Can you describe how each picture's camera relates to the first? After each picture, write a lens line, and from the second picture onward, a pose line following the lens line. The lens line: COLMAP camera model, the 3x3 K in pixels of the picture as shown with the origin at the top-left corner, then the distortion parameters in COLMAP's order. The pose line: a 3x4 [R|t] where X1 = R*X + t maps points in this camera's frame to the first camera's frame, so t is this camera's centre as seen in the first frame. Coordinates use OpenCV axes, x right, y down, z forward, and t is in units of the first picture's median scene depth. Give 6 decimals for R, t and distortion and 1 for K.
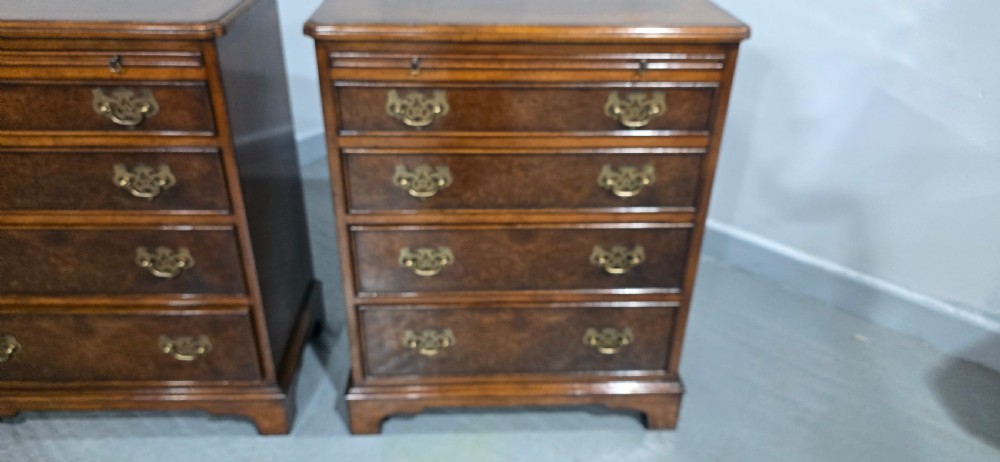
lens RADIAL K [[680.2, 0, 495.7], [0, 680.2, 233.0], [0, 0, 1]] dist [0.066806, -0.099956]
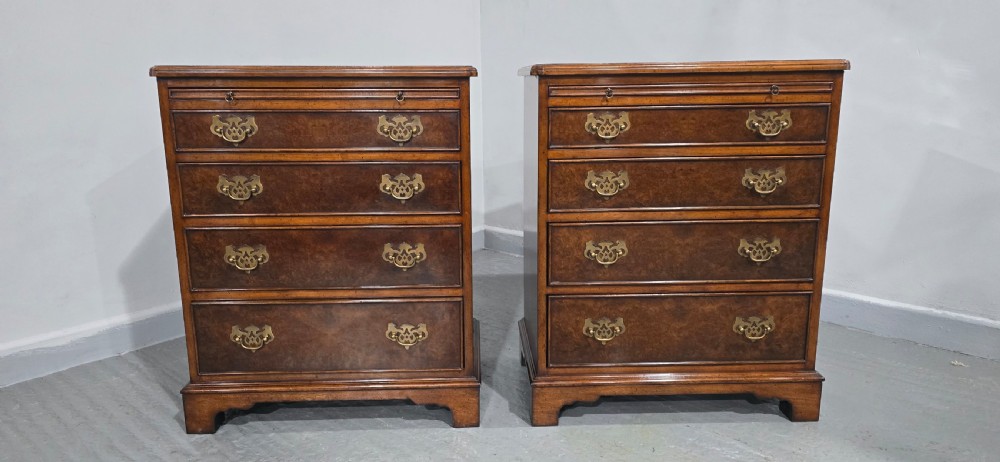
lens RADIAL K [[661.8, 0, 490.3], [0, 661.8, 227.3], [0, 0, 1]] dist [0.068600, -0.065935]
pose [[0.999500, -0.024728, -0.019700, -0.301812], [0.017834, 0.955474, -0.294537, 0.366266], [0.026106, 0.294038, 0.955437, -0.198493]]
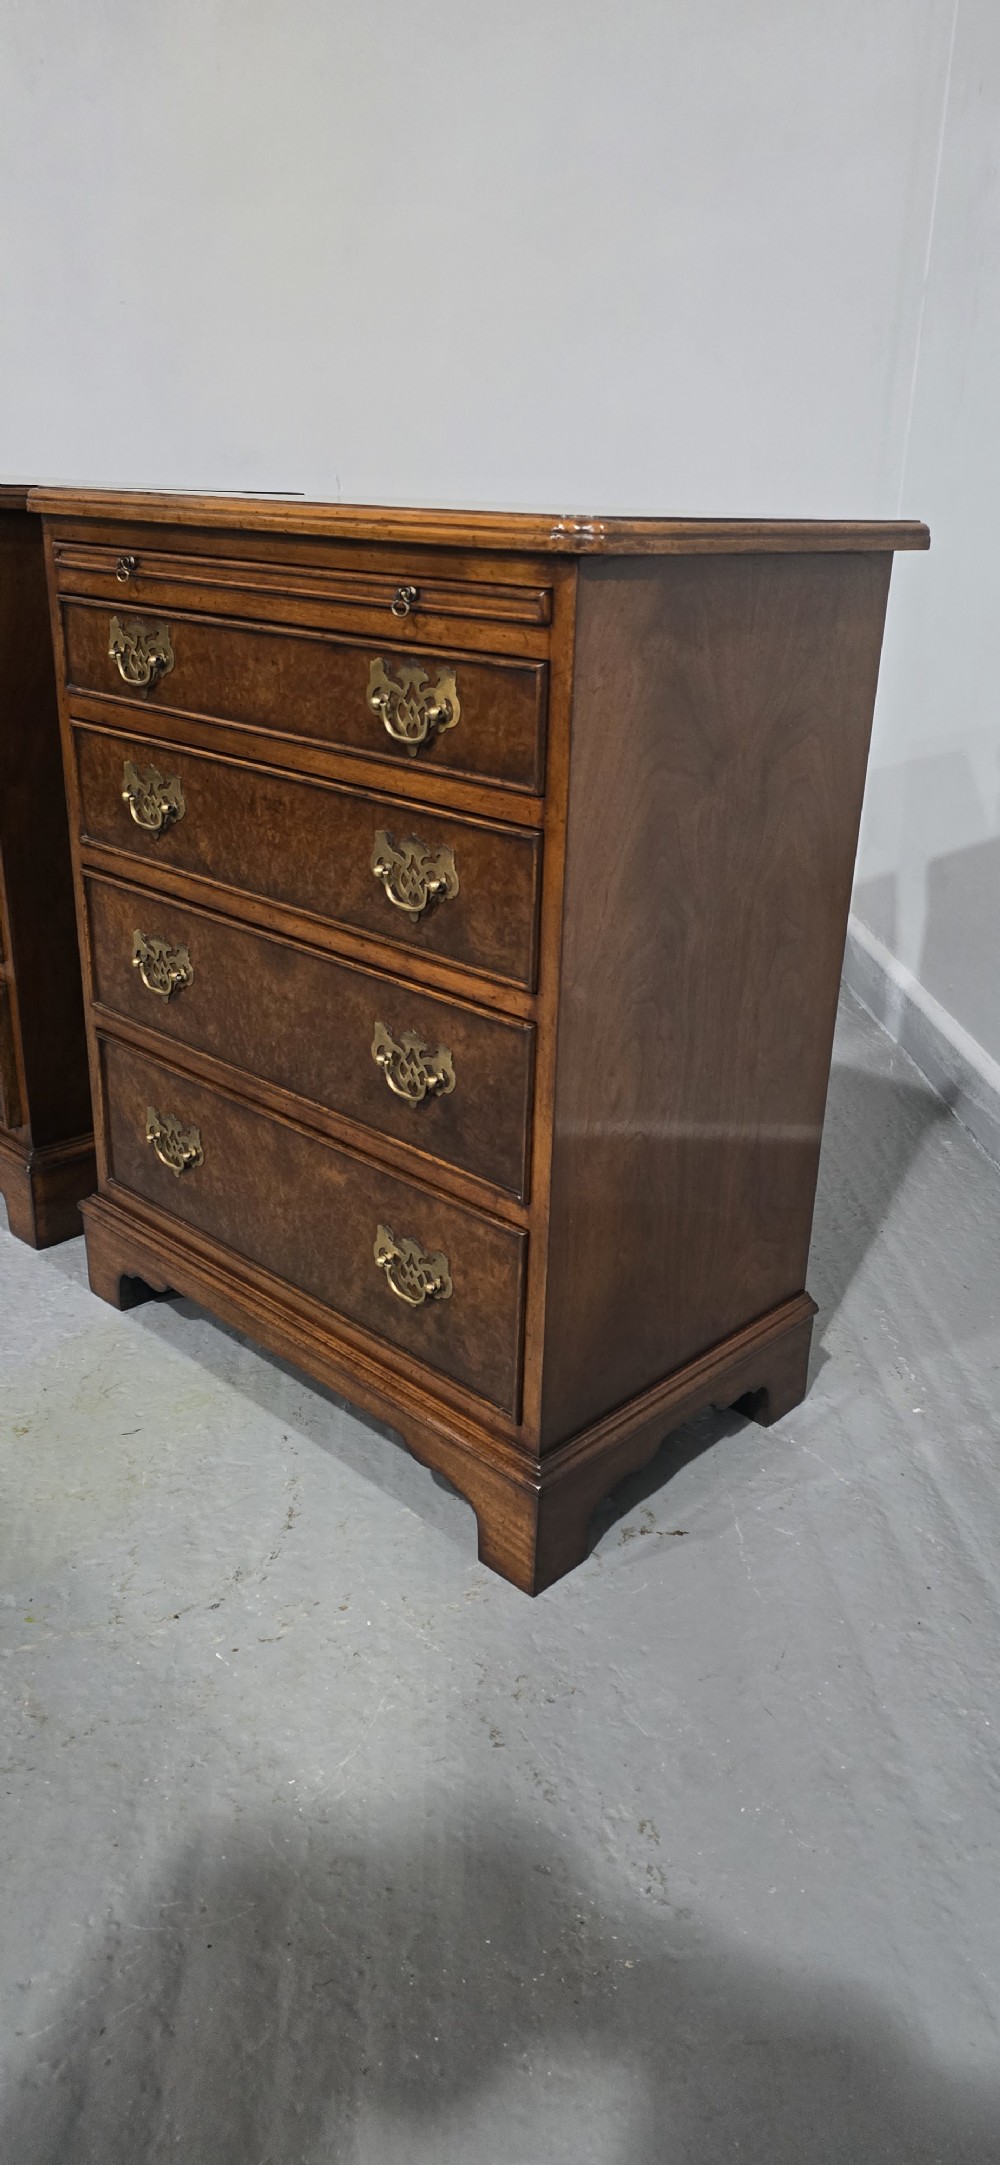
lens RADIAL K [[1437.6, 0, 541.6], [0, 1437.6, 1068.3], [0, 0, 1]] dist [0.090550, -0.088169]
pose [[0.704268, 0.268777, -0.657088, 0.896822], [-0.373161, 0.927539, -0.020551, 0.027926], [0.603952, 0.259673, 0.753533, 0.367059]]
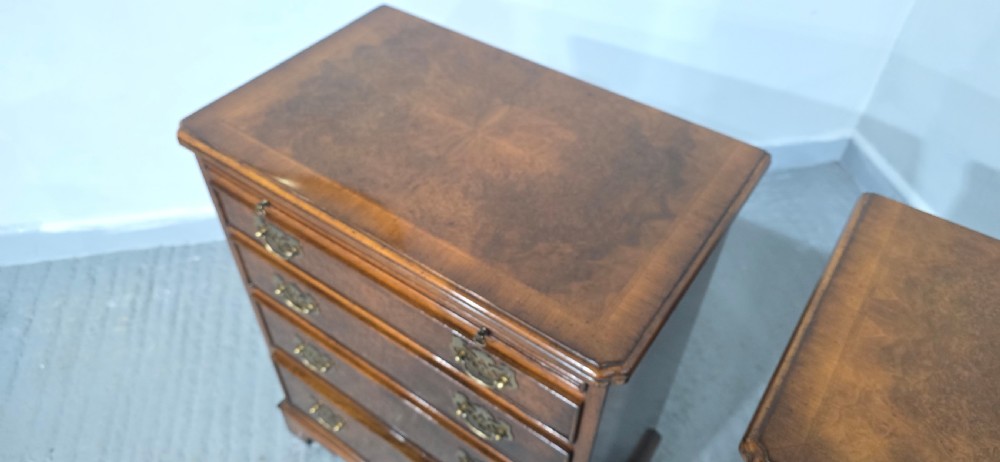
lens RADIAL K [[680.2, 0, 495.7], [0, 680.2, 233.0], [0, 0, 1]] dist [0.066806, -0.099956]
pose [[0.794788, 0.428665, -0.429603, -0.237510], [-0.302375, 0.893463, 0.332104, -0.519333], [0.526196, -0.134052, 0.839731, 0.350503]]
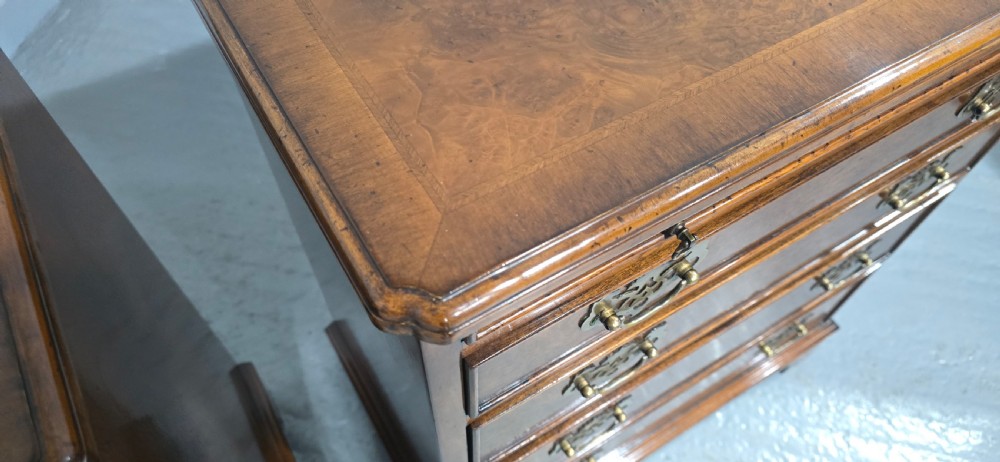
lens RADIAL K [[680.2, 0, 495.7], [0, 680.2, 233.0], [0, 0, 1]] dist [0.066806, -0.099956]
pose [[0.875644, -0.404530, 0.263824, -0.259210], [0.234789, 0.833935, 0.499426, -0.393162], [-0.422045, -0.375376, 0.825209, 0.664472]]
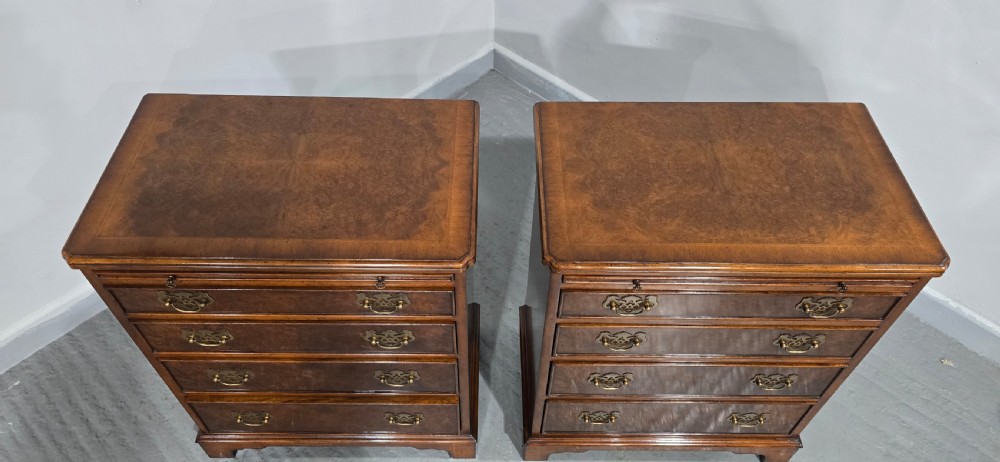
lens RADIAL K [[665.6, 0, 496.3], [0, 665.6, 232.5], [0, 0, 1]] dist [0.079734, -0.088573]
pose [[0.999194, 0.028219, -0.028556, -0.285946], [-0.016776, 0.939691, 0.341612, -0.622176], [0.036474, -0.340857, 0.939407, -0.019920]]
